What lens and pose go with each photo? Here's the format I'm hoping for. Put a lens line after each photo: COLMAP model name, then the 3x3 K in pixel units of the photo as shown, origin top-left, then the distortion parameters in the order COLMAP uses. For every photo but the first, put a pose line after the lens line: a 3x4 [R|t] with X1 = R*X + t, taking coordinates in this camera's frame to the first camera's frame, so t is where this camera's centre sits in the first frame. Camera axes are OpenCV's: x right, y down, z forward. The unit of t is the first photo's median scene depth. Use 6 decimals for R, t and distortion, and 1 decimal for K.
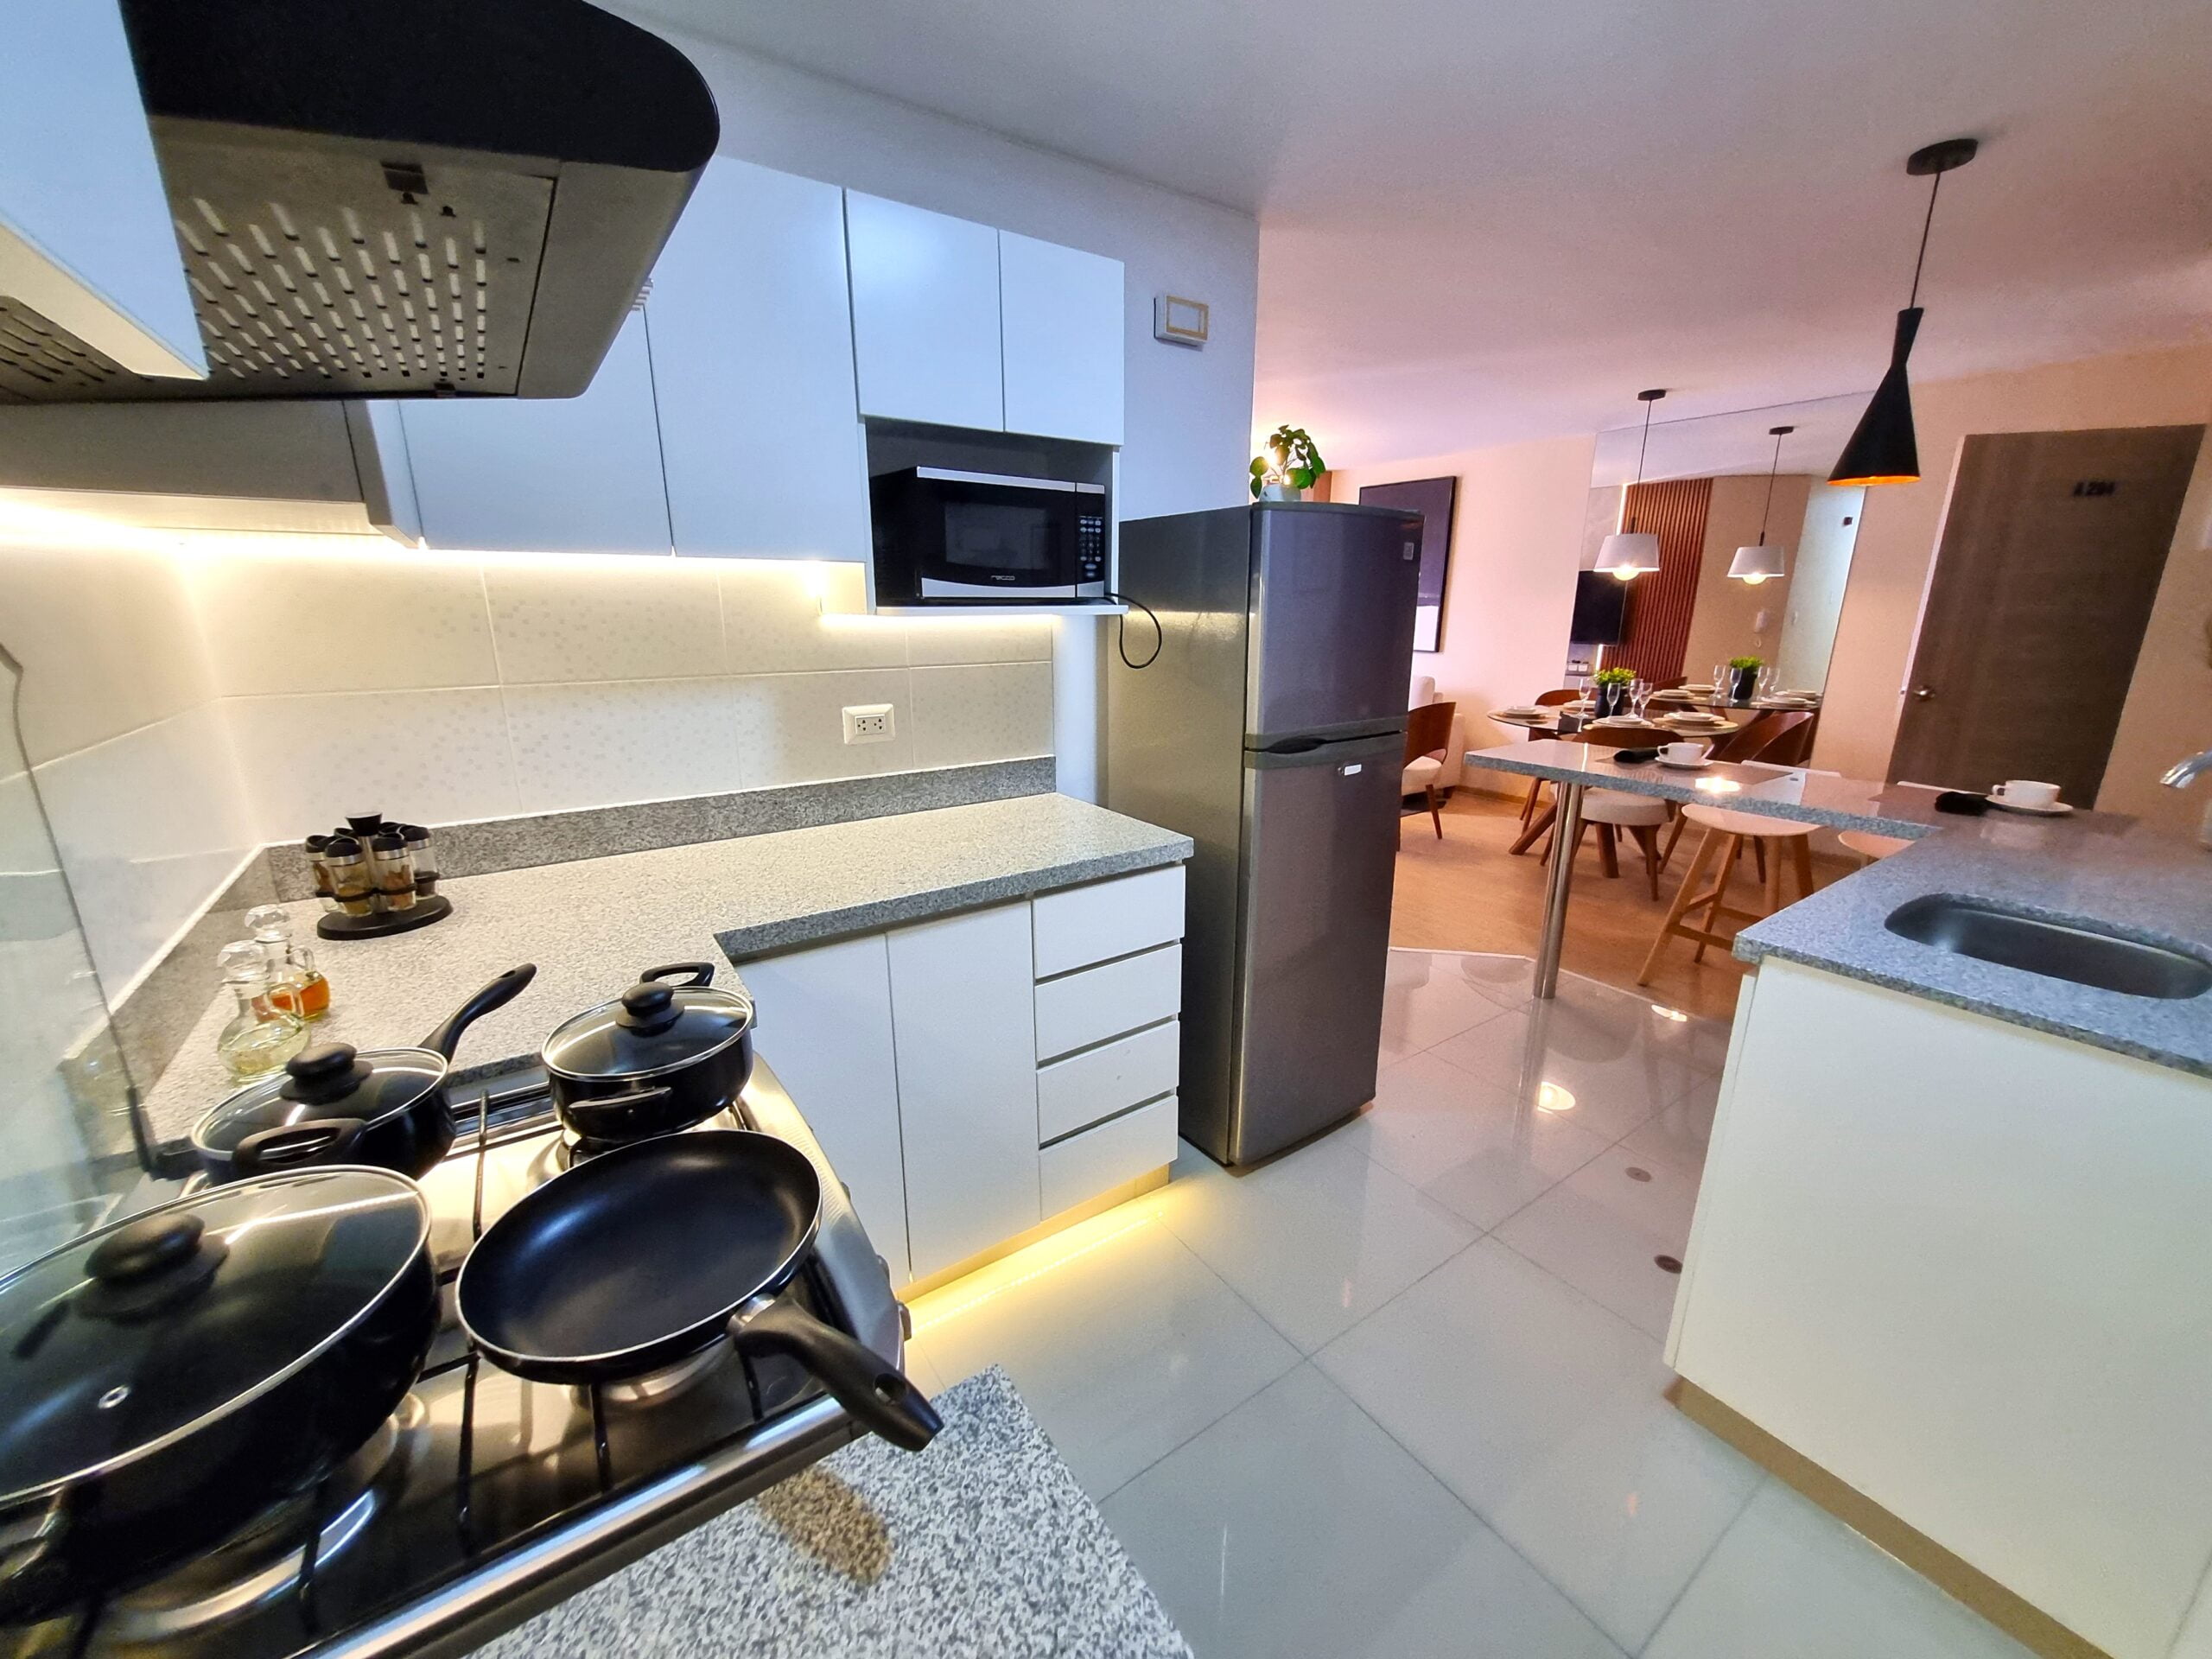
lens RADIAL K [[860.1, 0, 1109.4], [0, 860.1, 828.7], [0, 0, 1]] dist [0.002130, -0.002402]
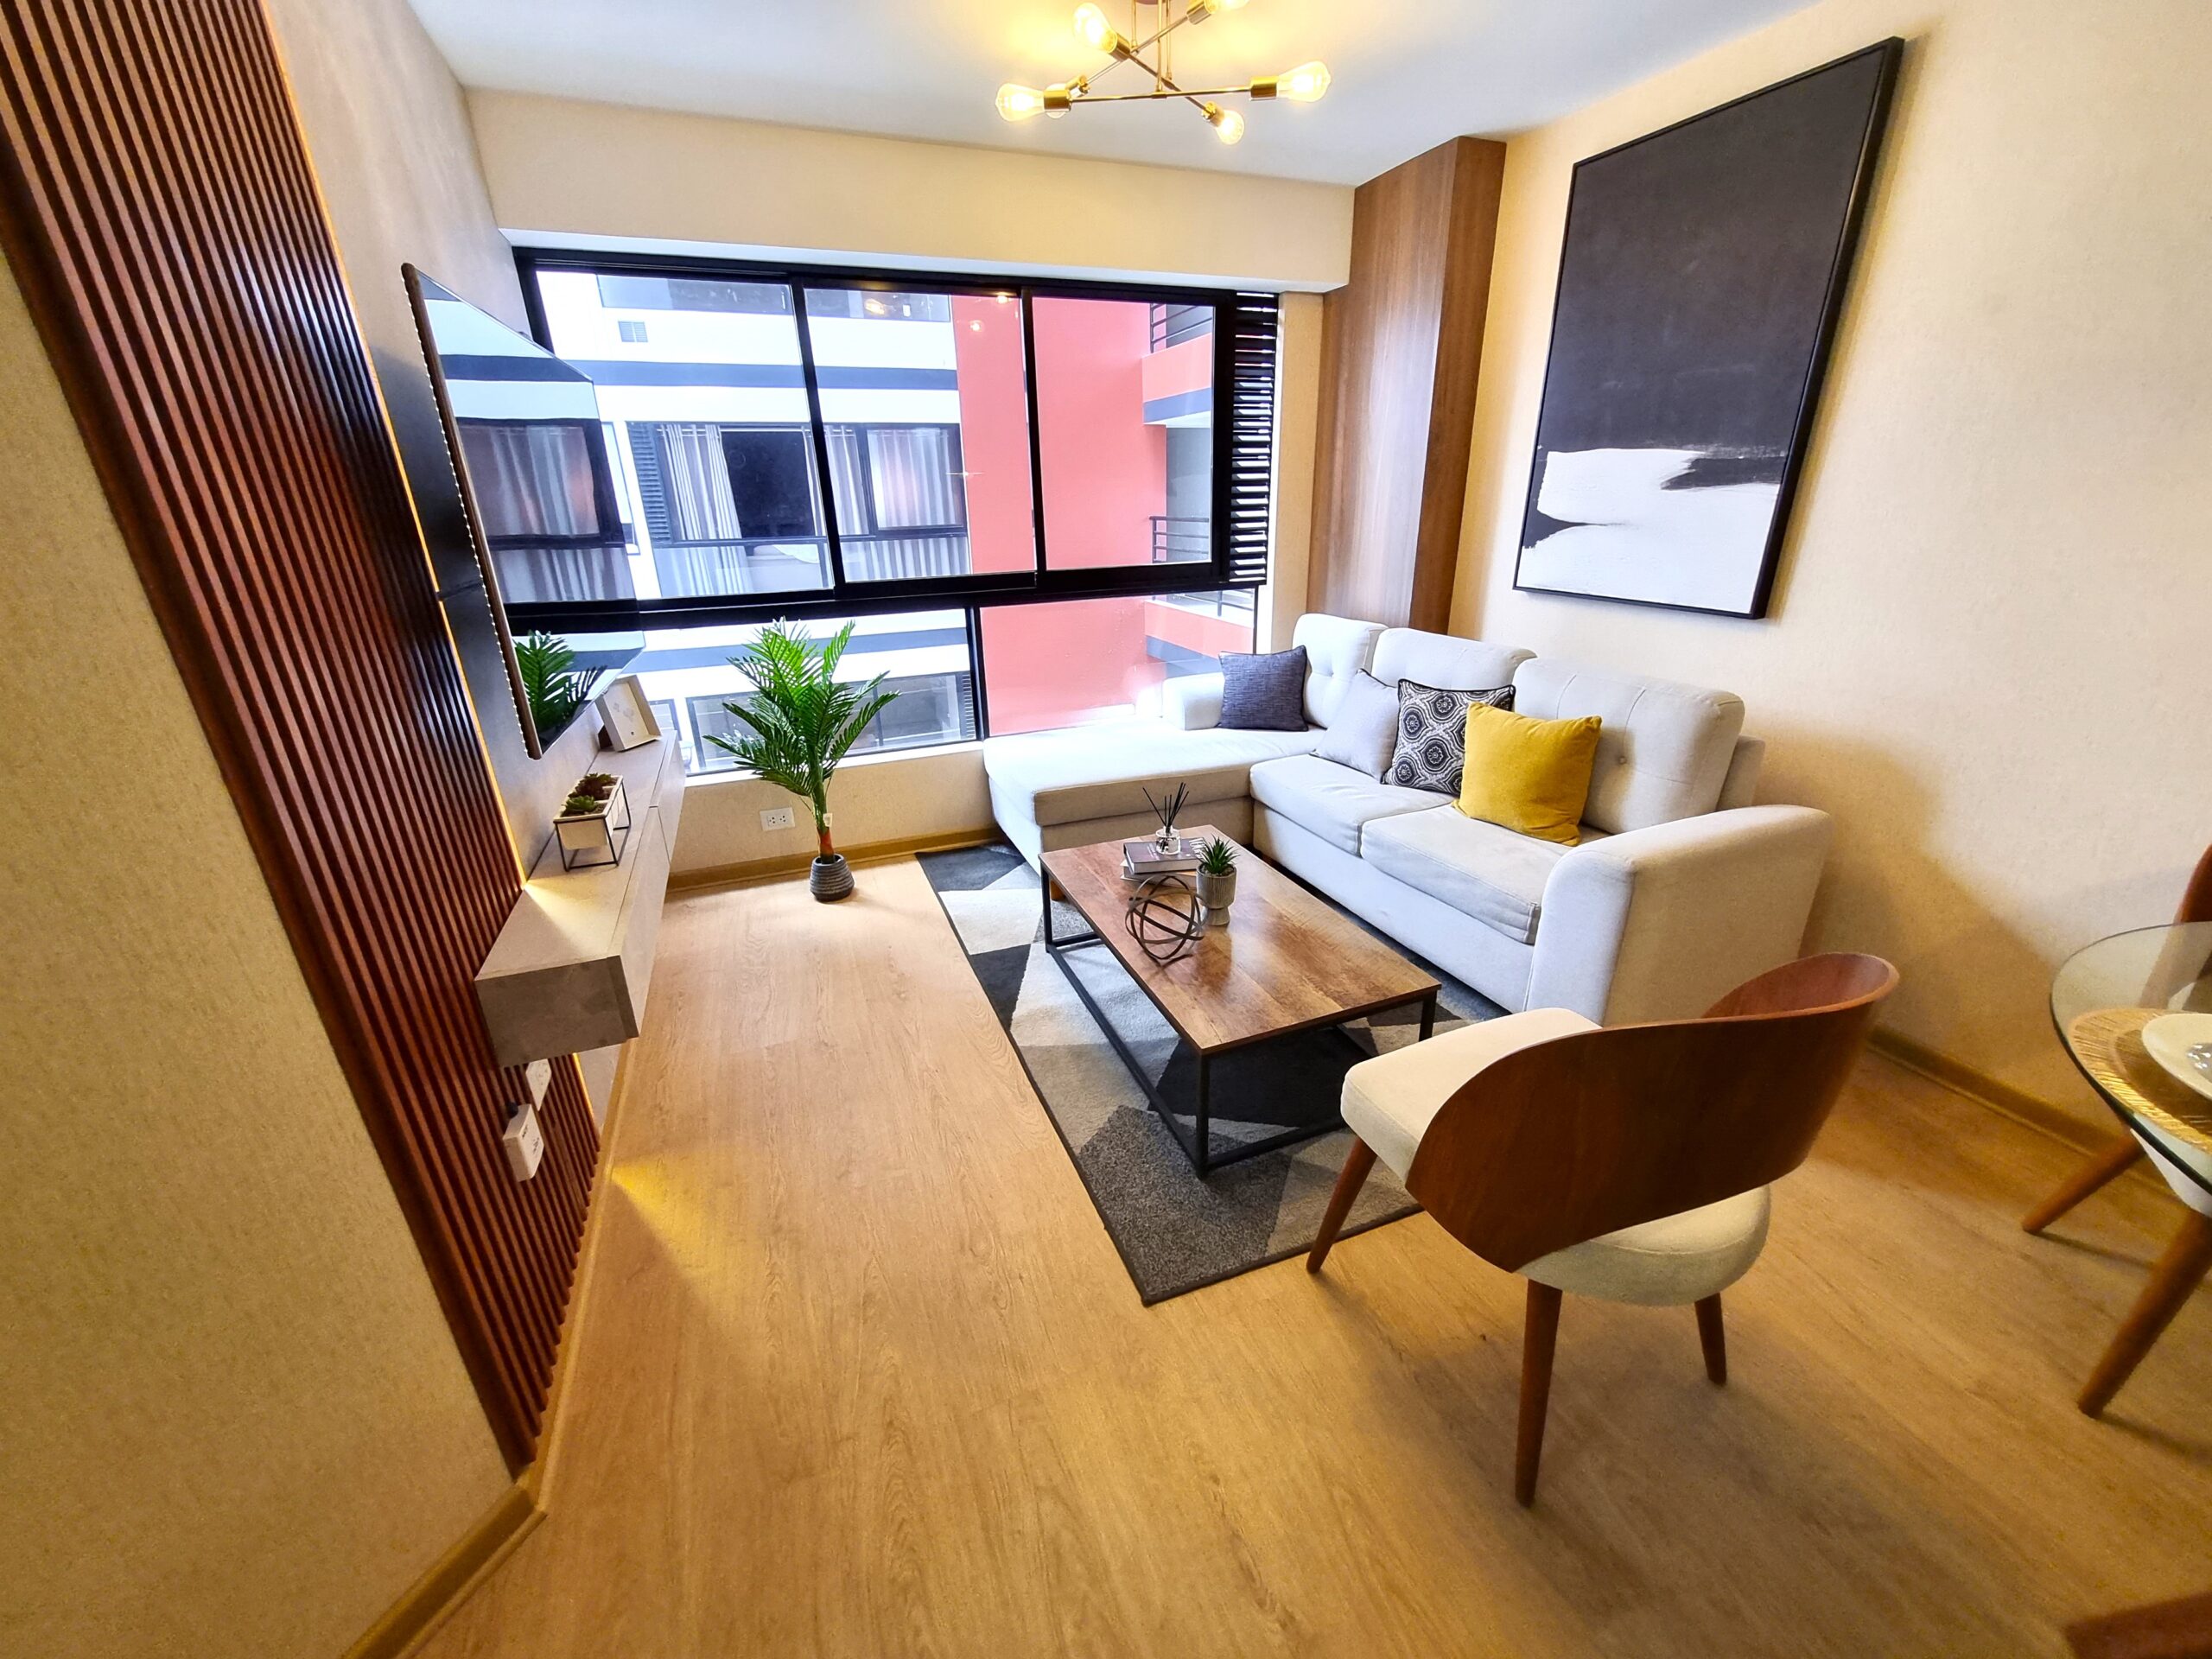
lens RADIAL K [[859.1, 0, 1111.3], [0, 859.1, 828.0], [0, 0, 1]] dist [-0.000355, -0.000289]
pose [[0.975019, 0.060868, -0.213619, 0.675570], [-0.035360, 0.991990, 0.121262, -0.509365], [0.219289, -0.110679, 0.969362, 1.974541]]
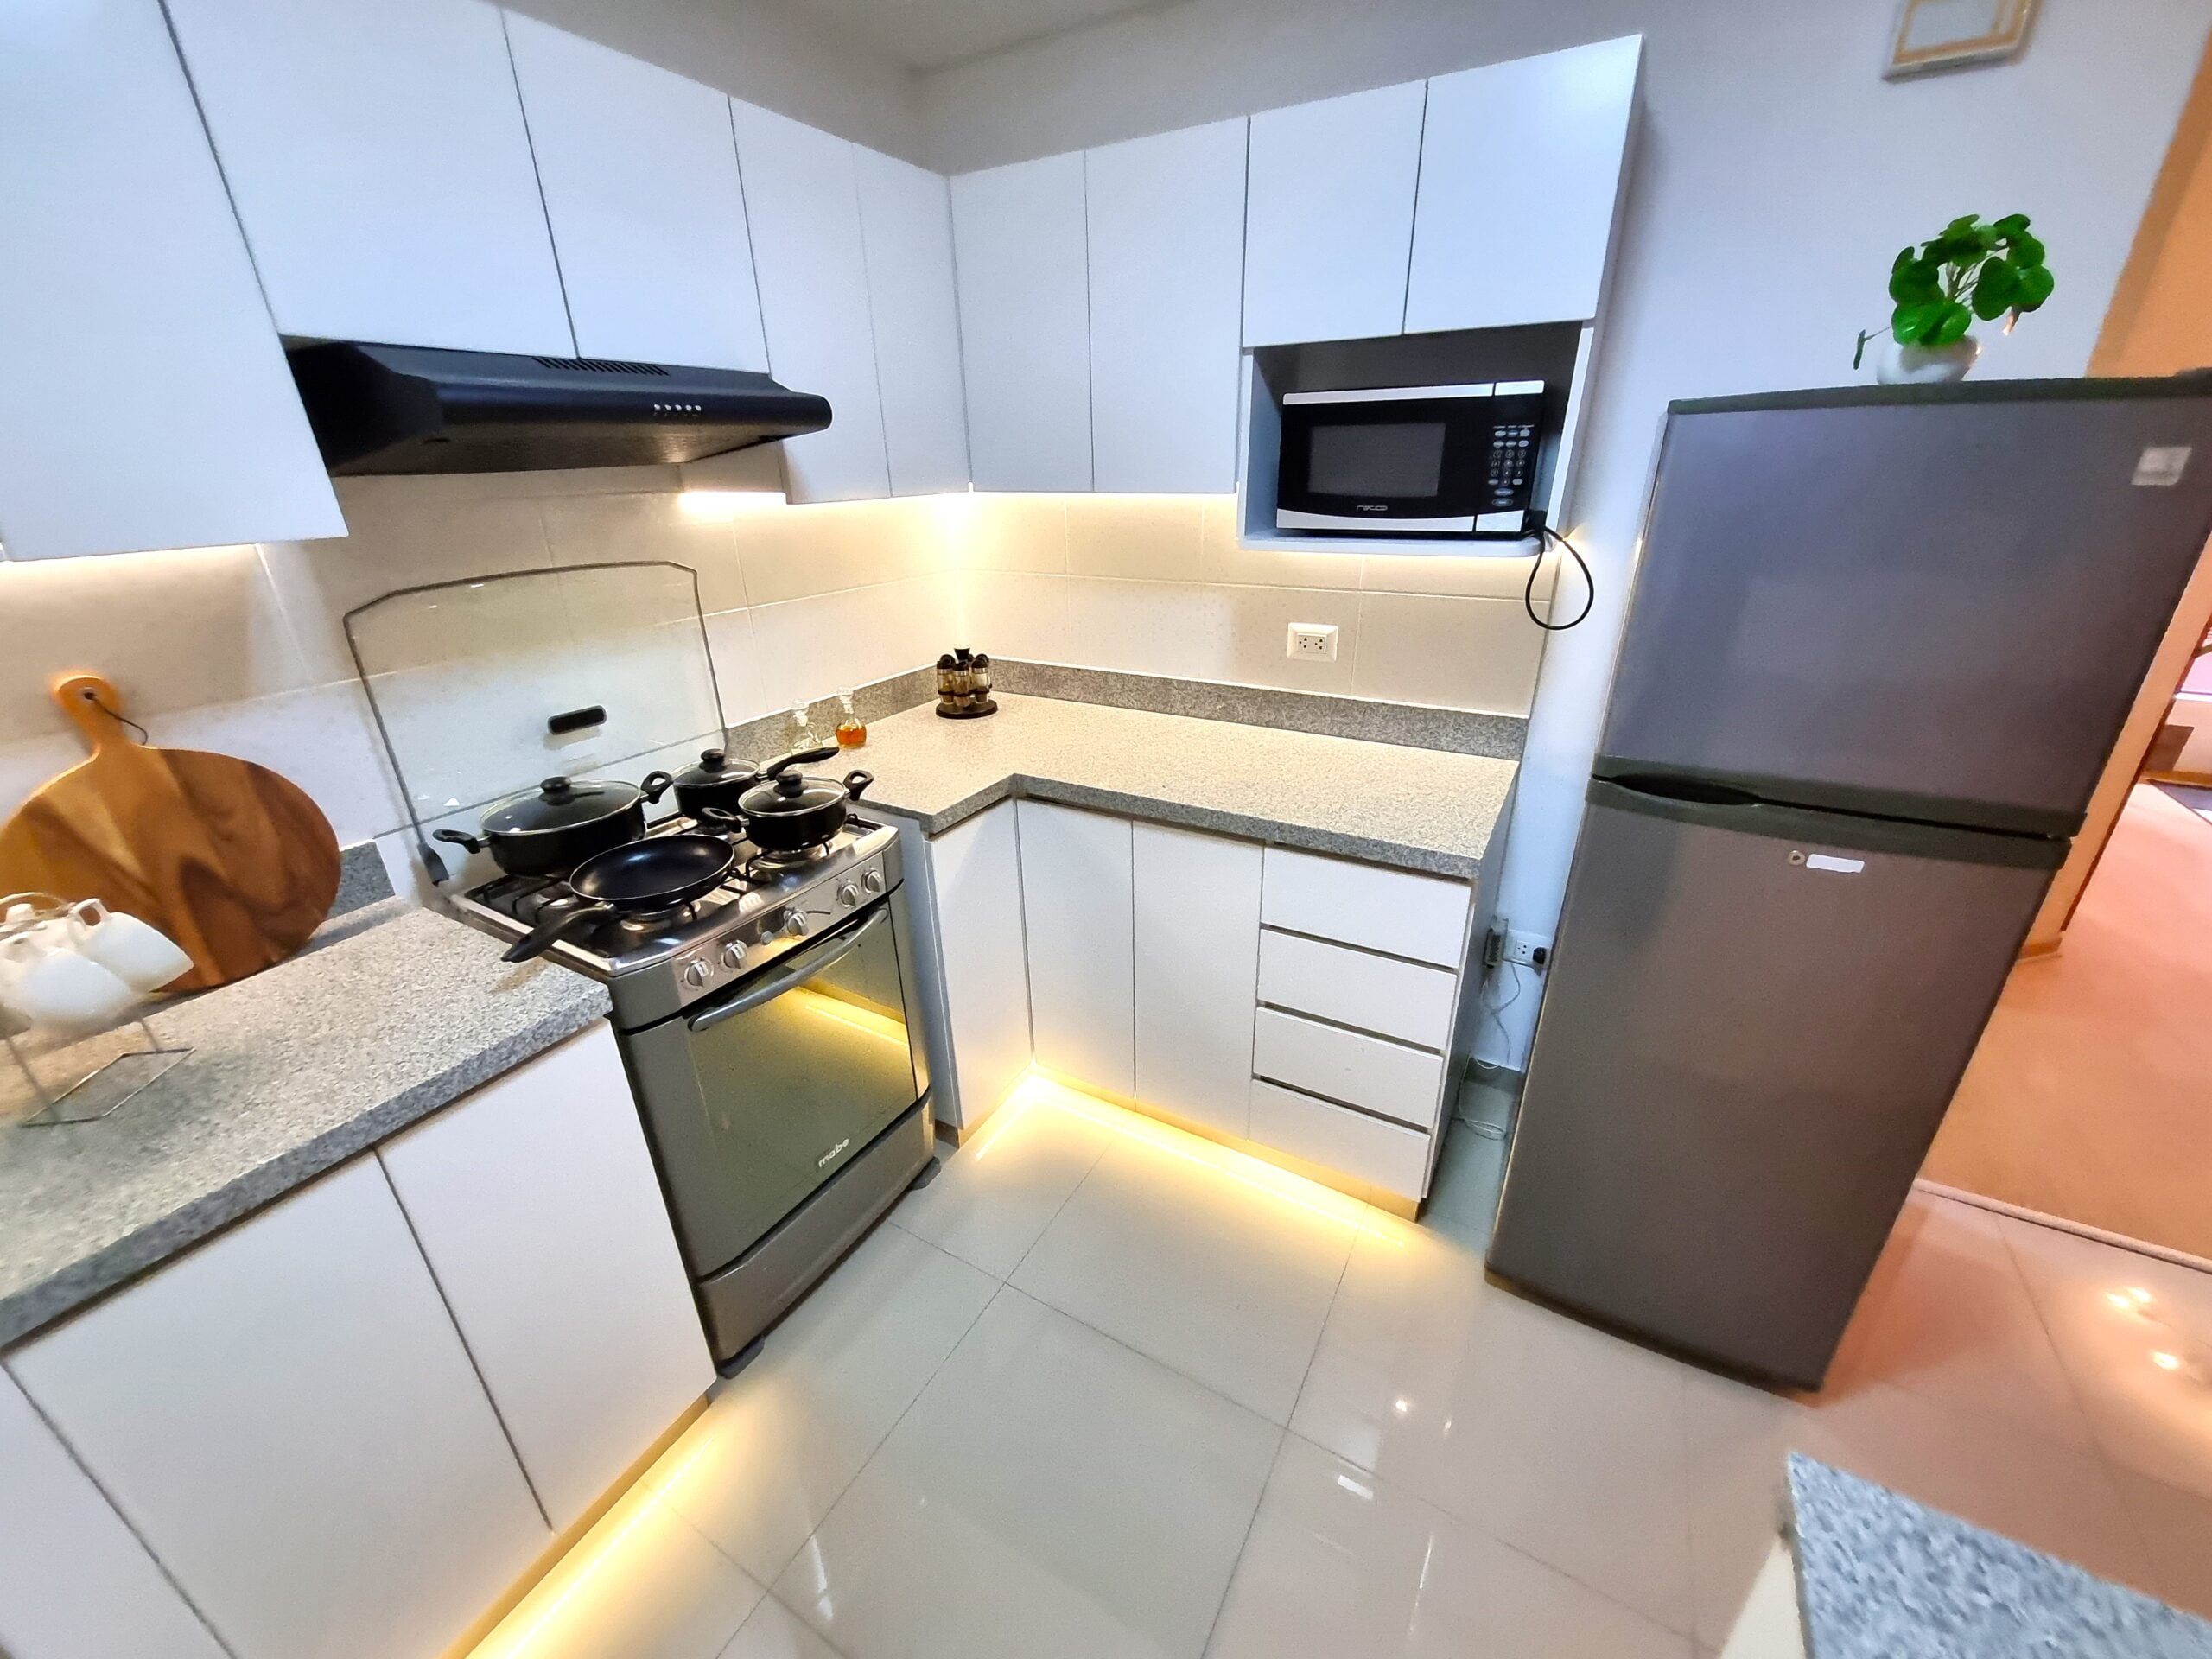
lens RADIAL K [[860.1, 0, 1109.4], [0, 860.1, 828.7], [0, 0, 1]] dist [0.002130, -0.002402]
pose [[0.430701, 0.349657, -0.832007, 0.591677], [-0.211182, 0.935350, 0.283766, -0.164499], [0.877439, 0.053486, 0.476698, 0.325070]]
